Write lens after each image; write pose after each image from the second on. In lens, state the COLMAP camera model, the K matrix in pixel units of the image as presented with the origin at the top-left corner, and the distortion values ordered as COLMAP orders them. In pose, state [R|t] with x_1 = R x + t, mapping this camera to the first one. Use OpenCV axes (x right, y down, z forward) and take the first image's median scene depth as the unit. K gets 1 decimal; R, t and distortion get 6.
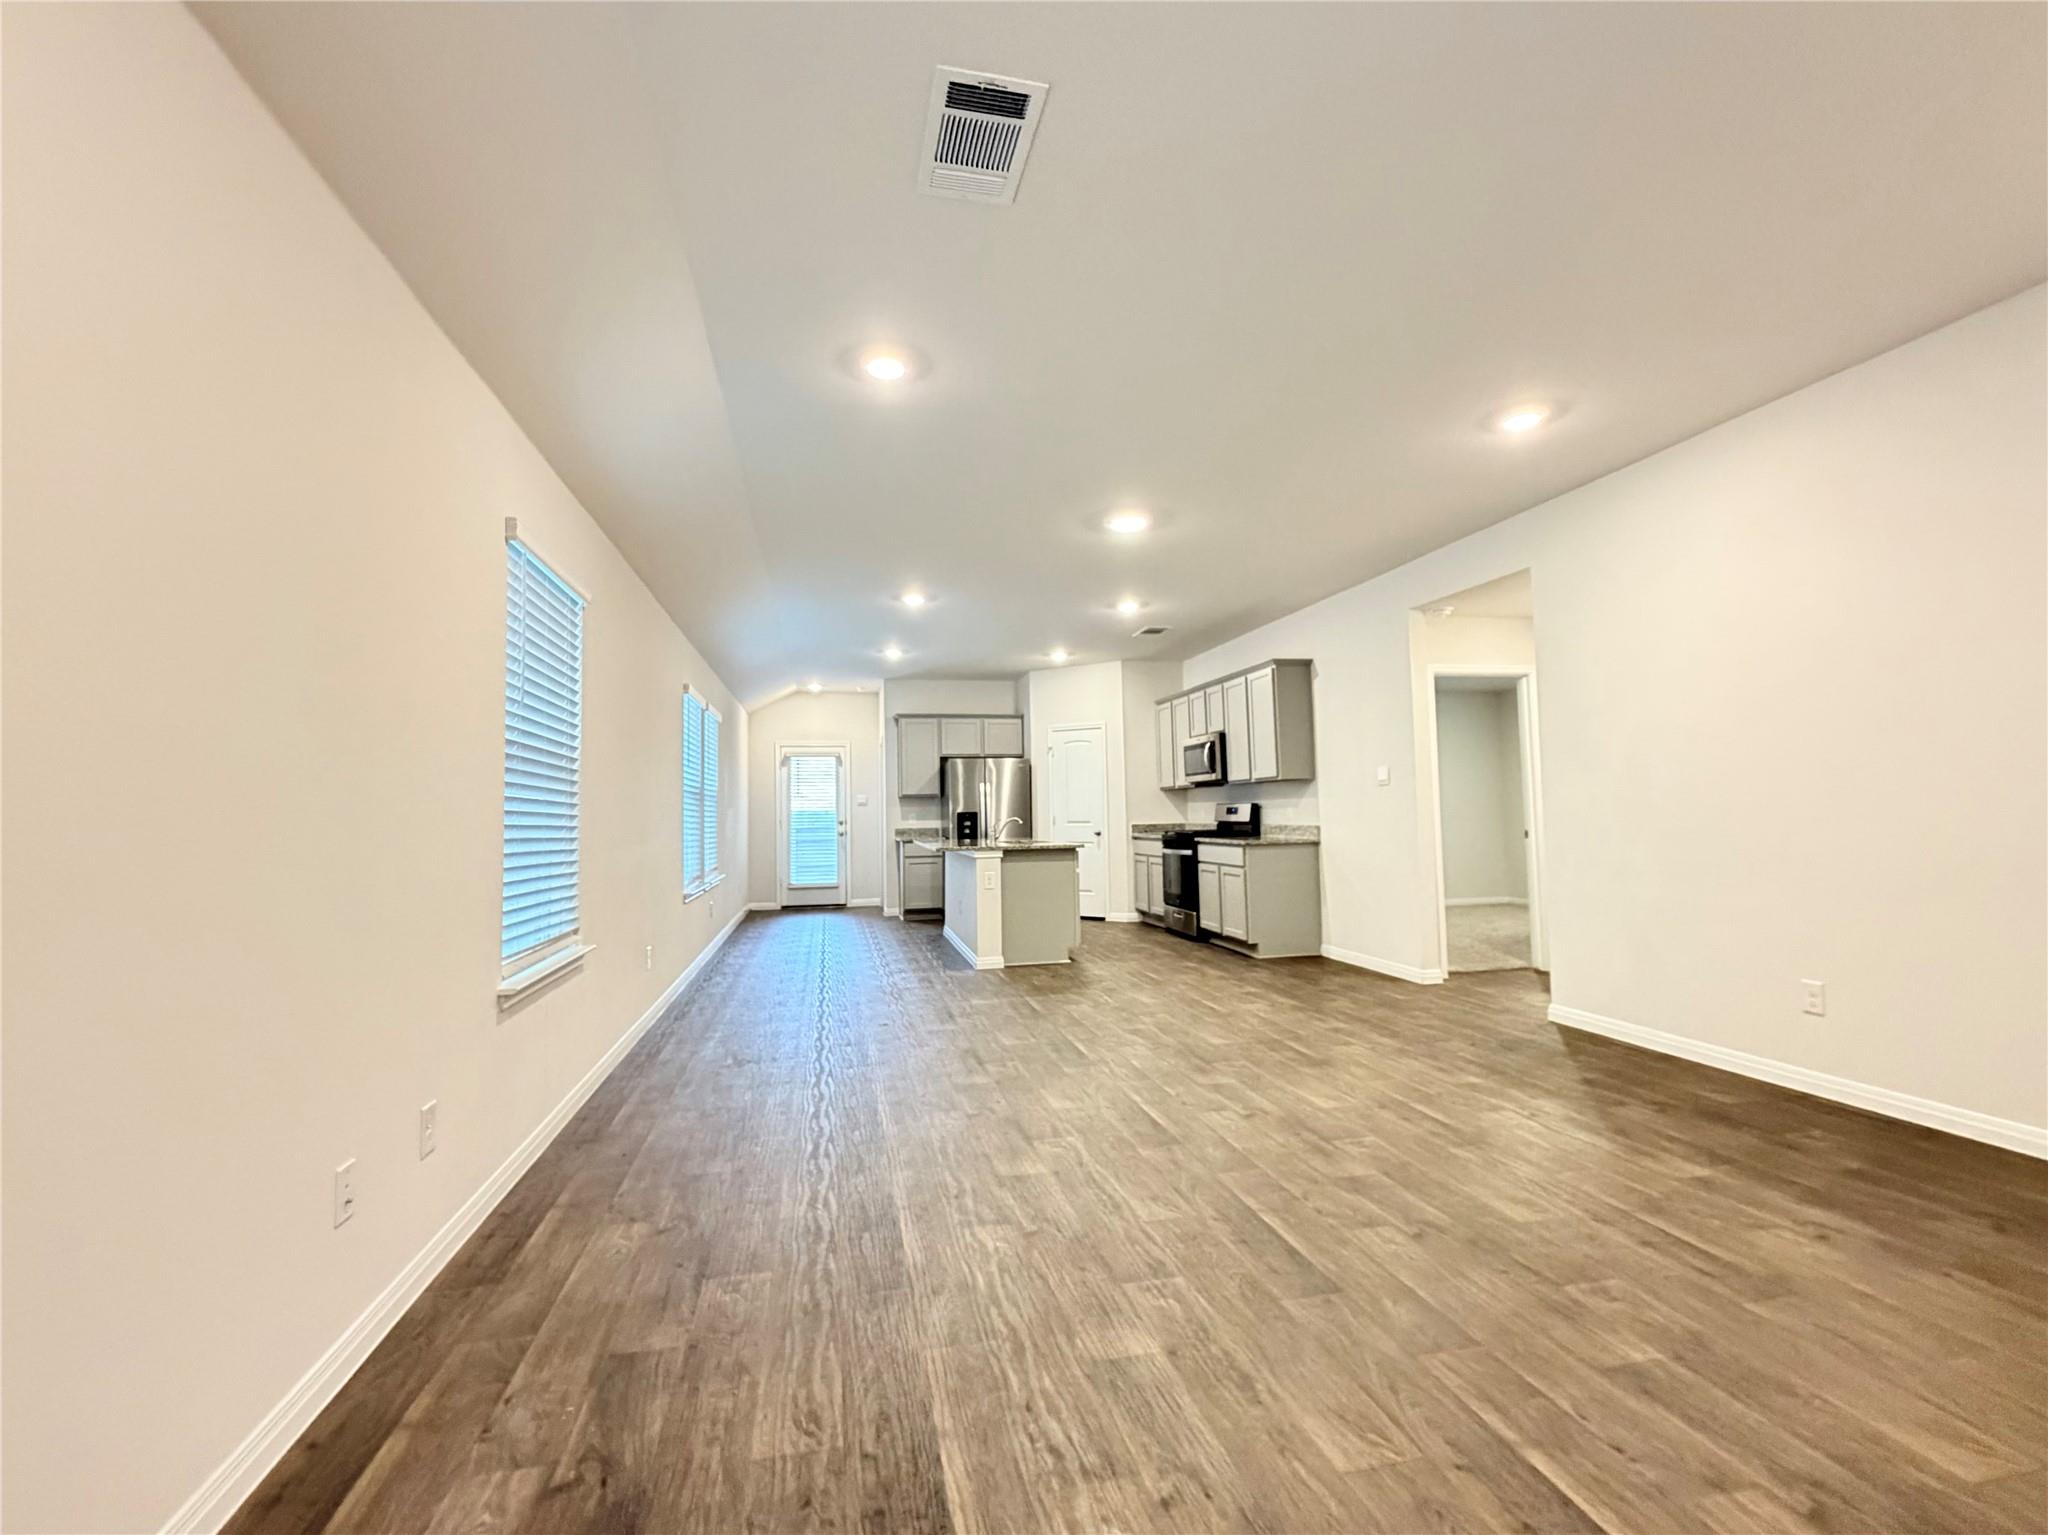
lens RADIAL K [[900.0, 0, 1026.7], [0, 900.0, 765.8], [0, 0, 1]] dist [0.000174, 0.000114]
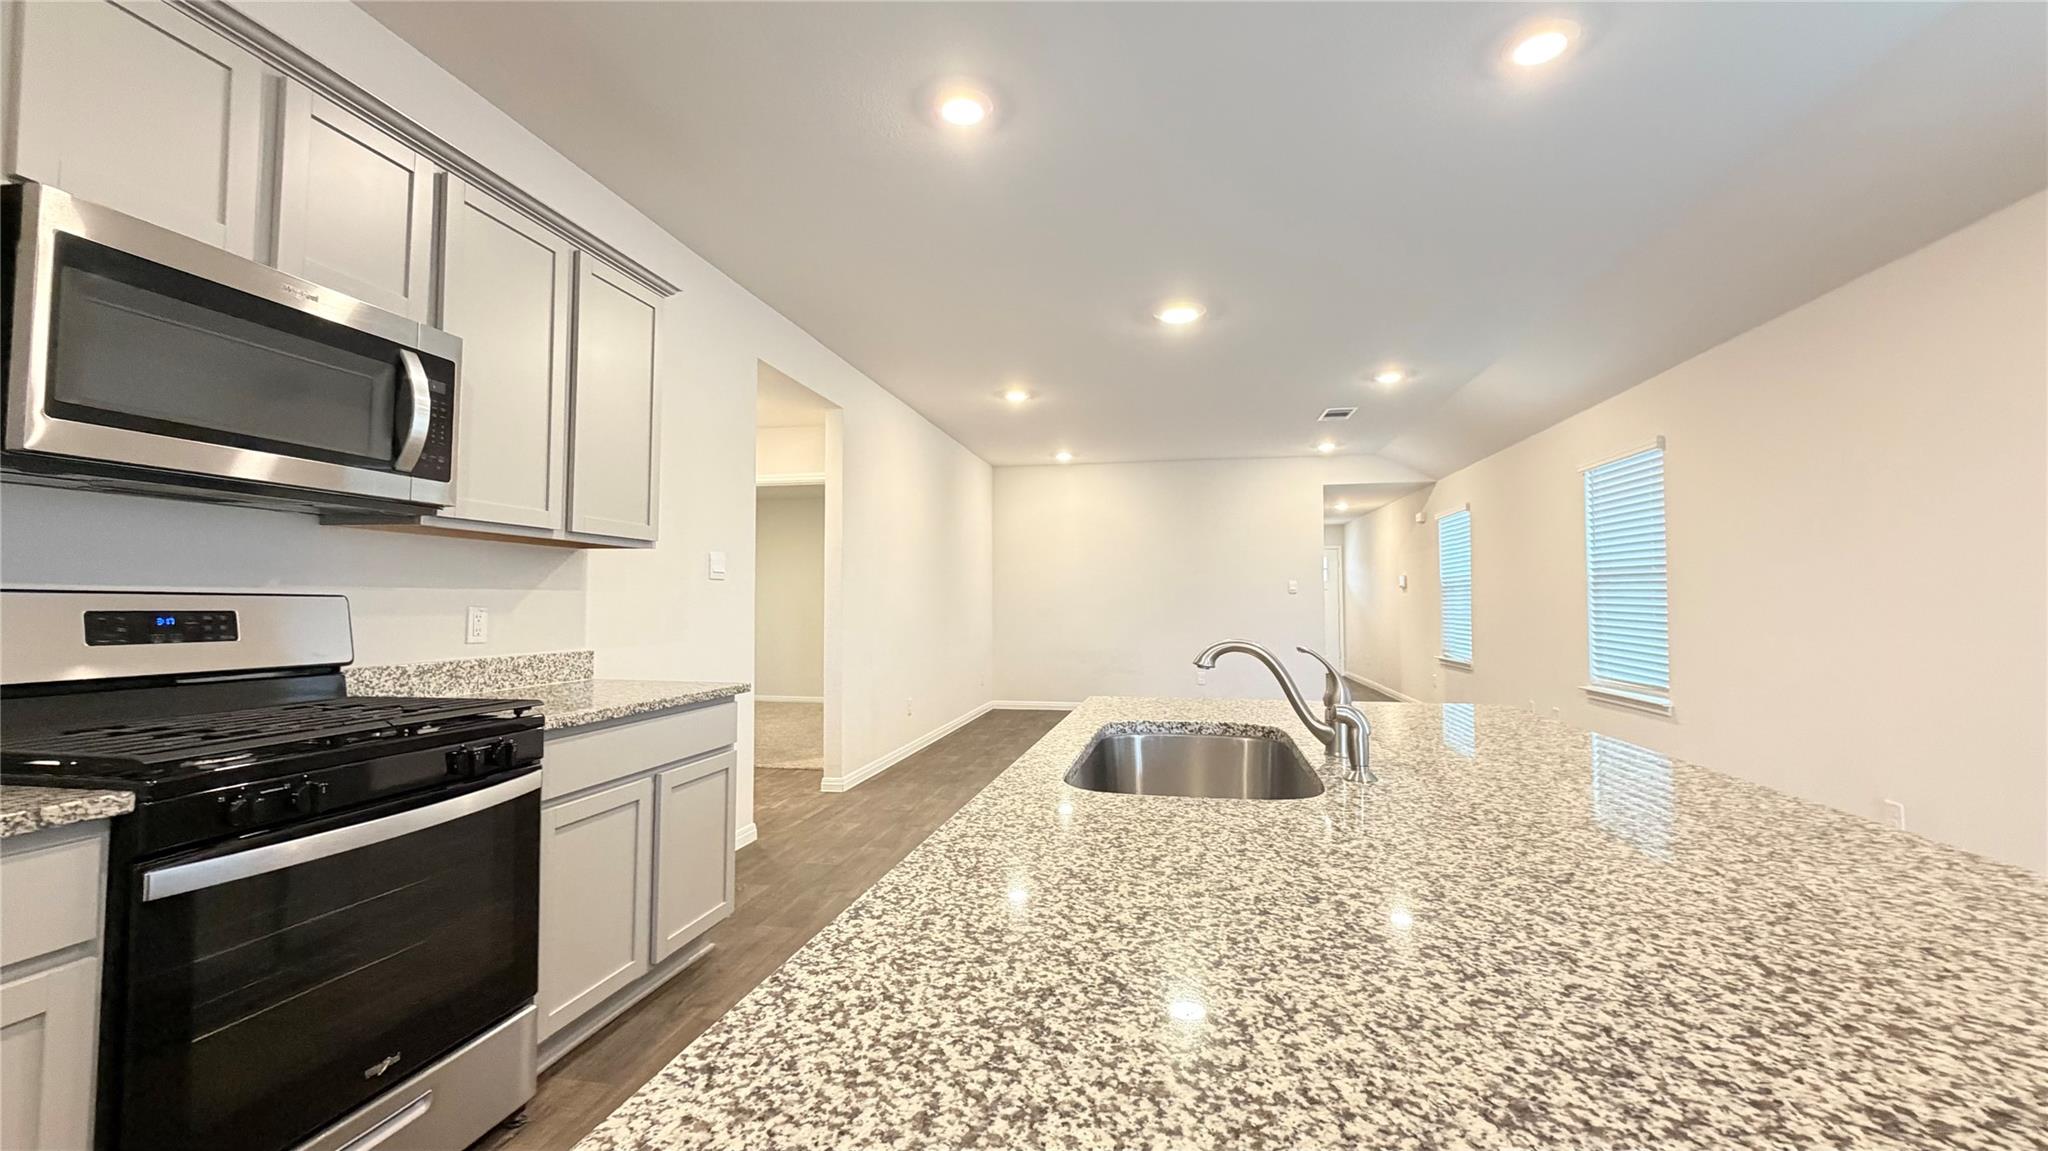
lens RADIAL K [[817.8, 0, 1030.3], [0, 817.8, 573.8], [0, 0, 1]] dist [0.000517, -0.000480]
pose [[-0.921310, 0.033325, 0.387397, -0.049761], [-0.003539, 0.995561, -0.094057, 0.065349], [-0.388812, -0.088027, -0.917102, 1.296804]]
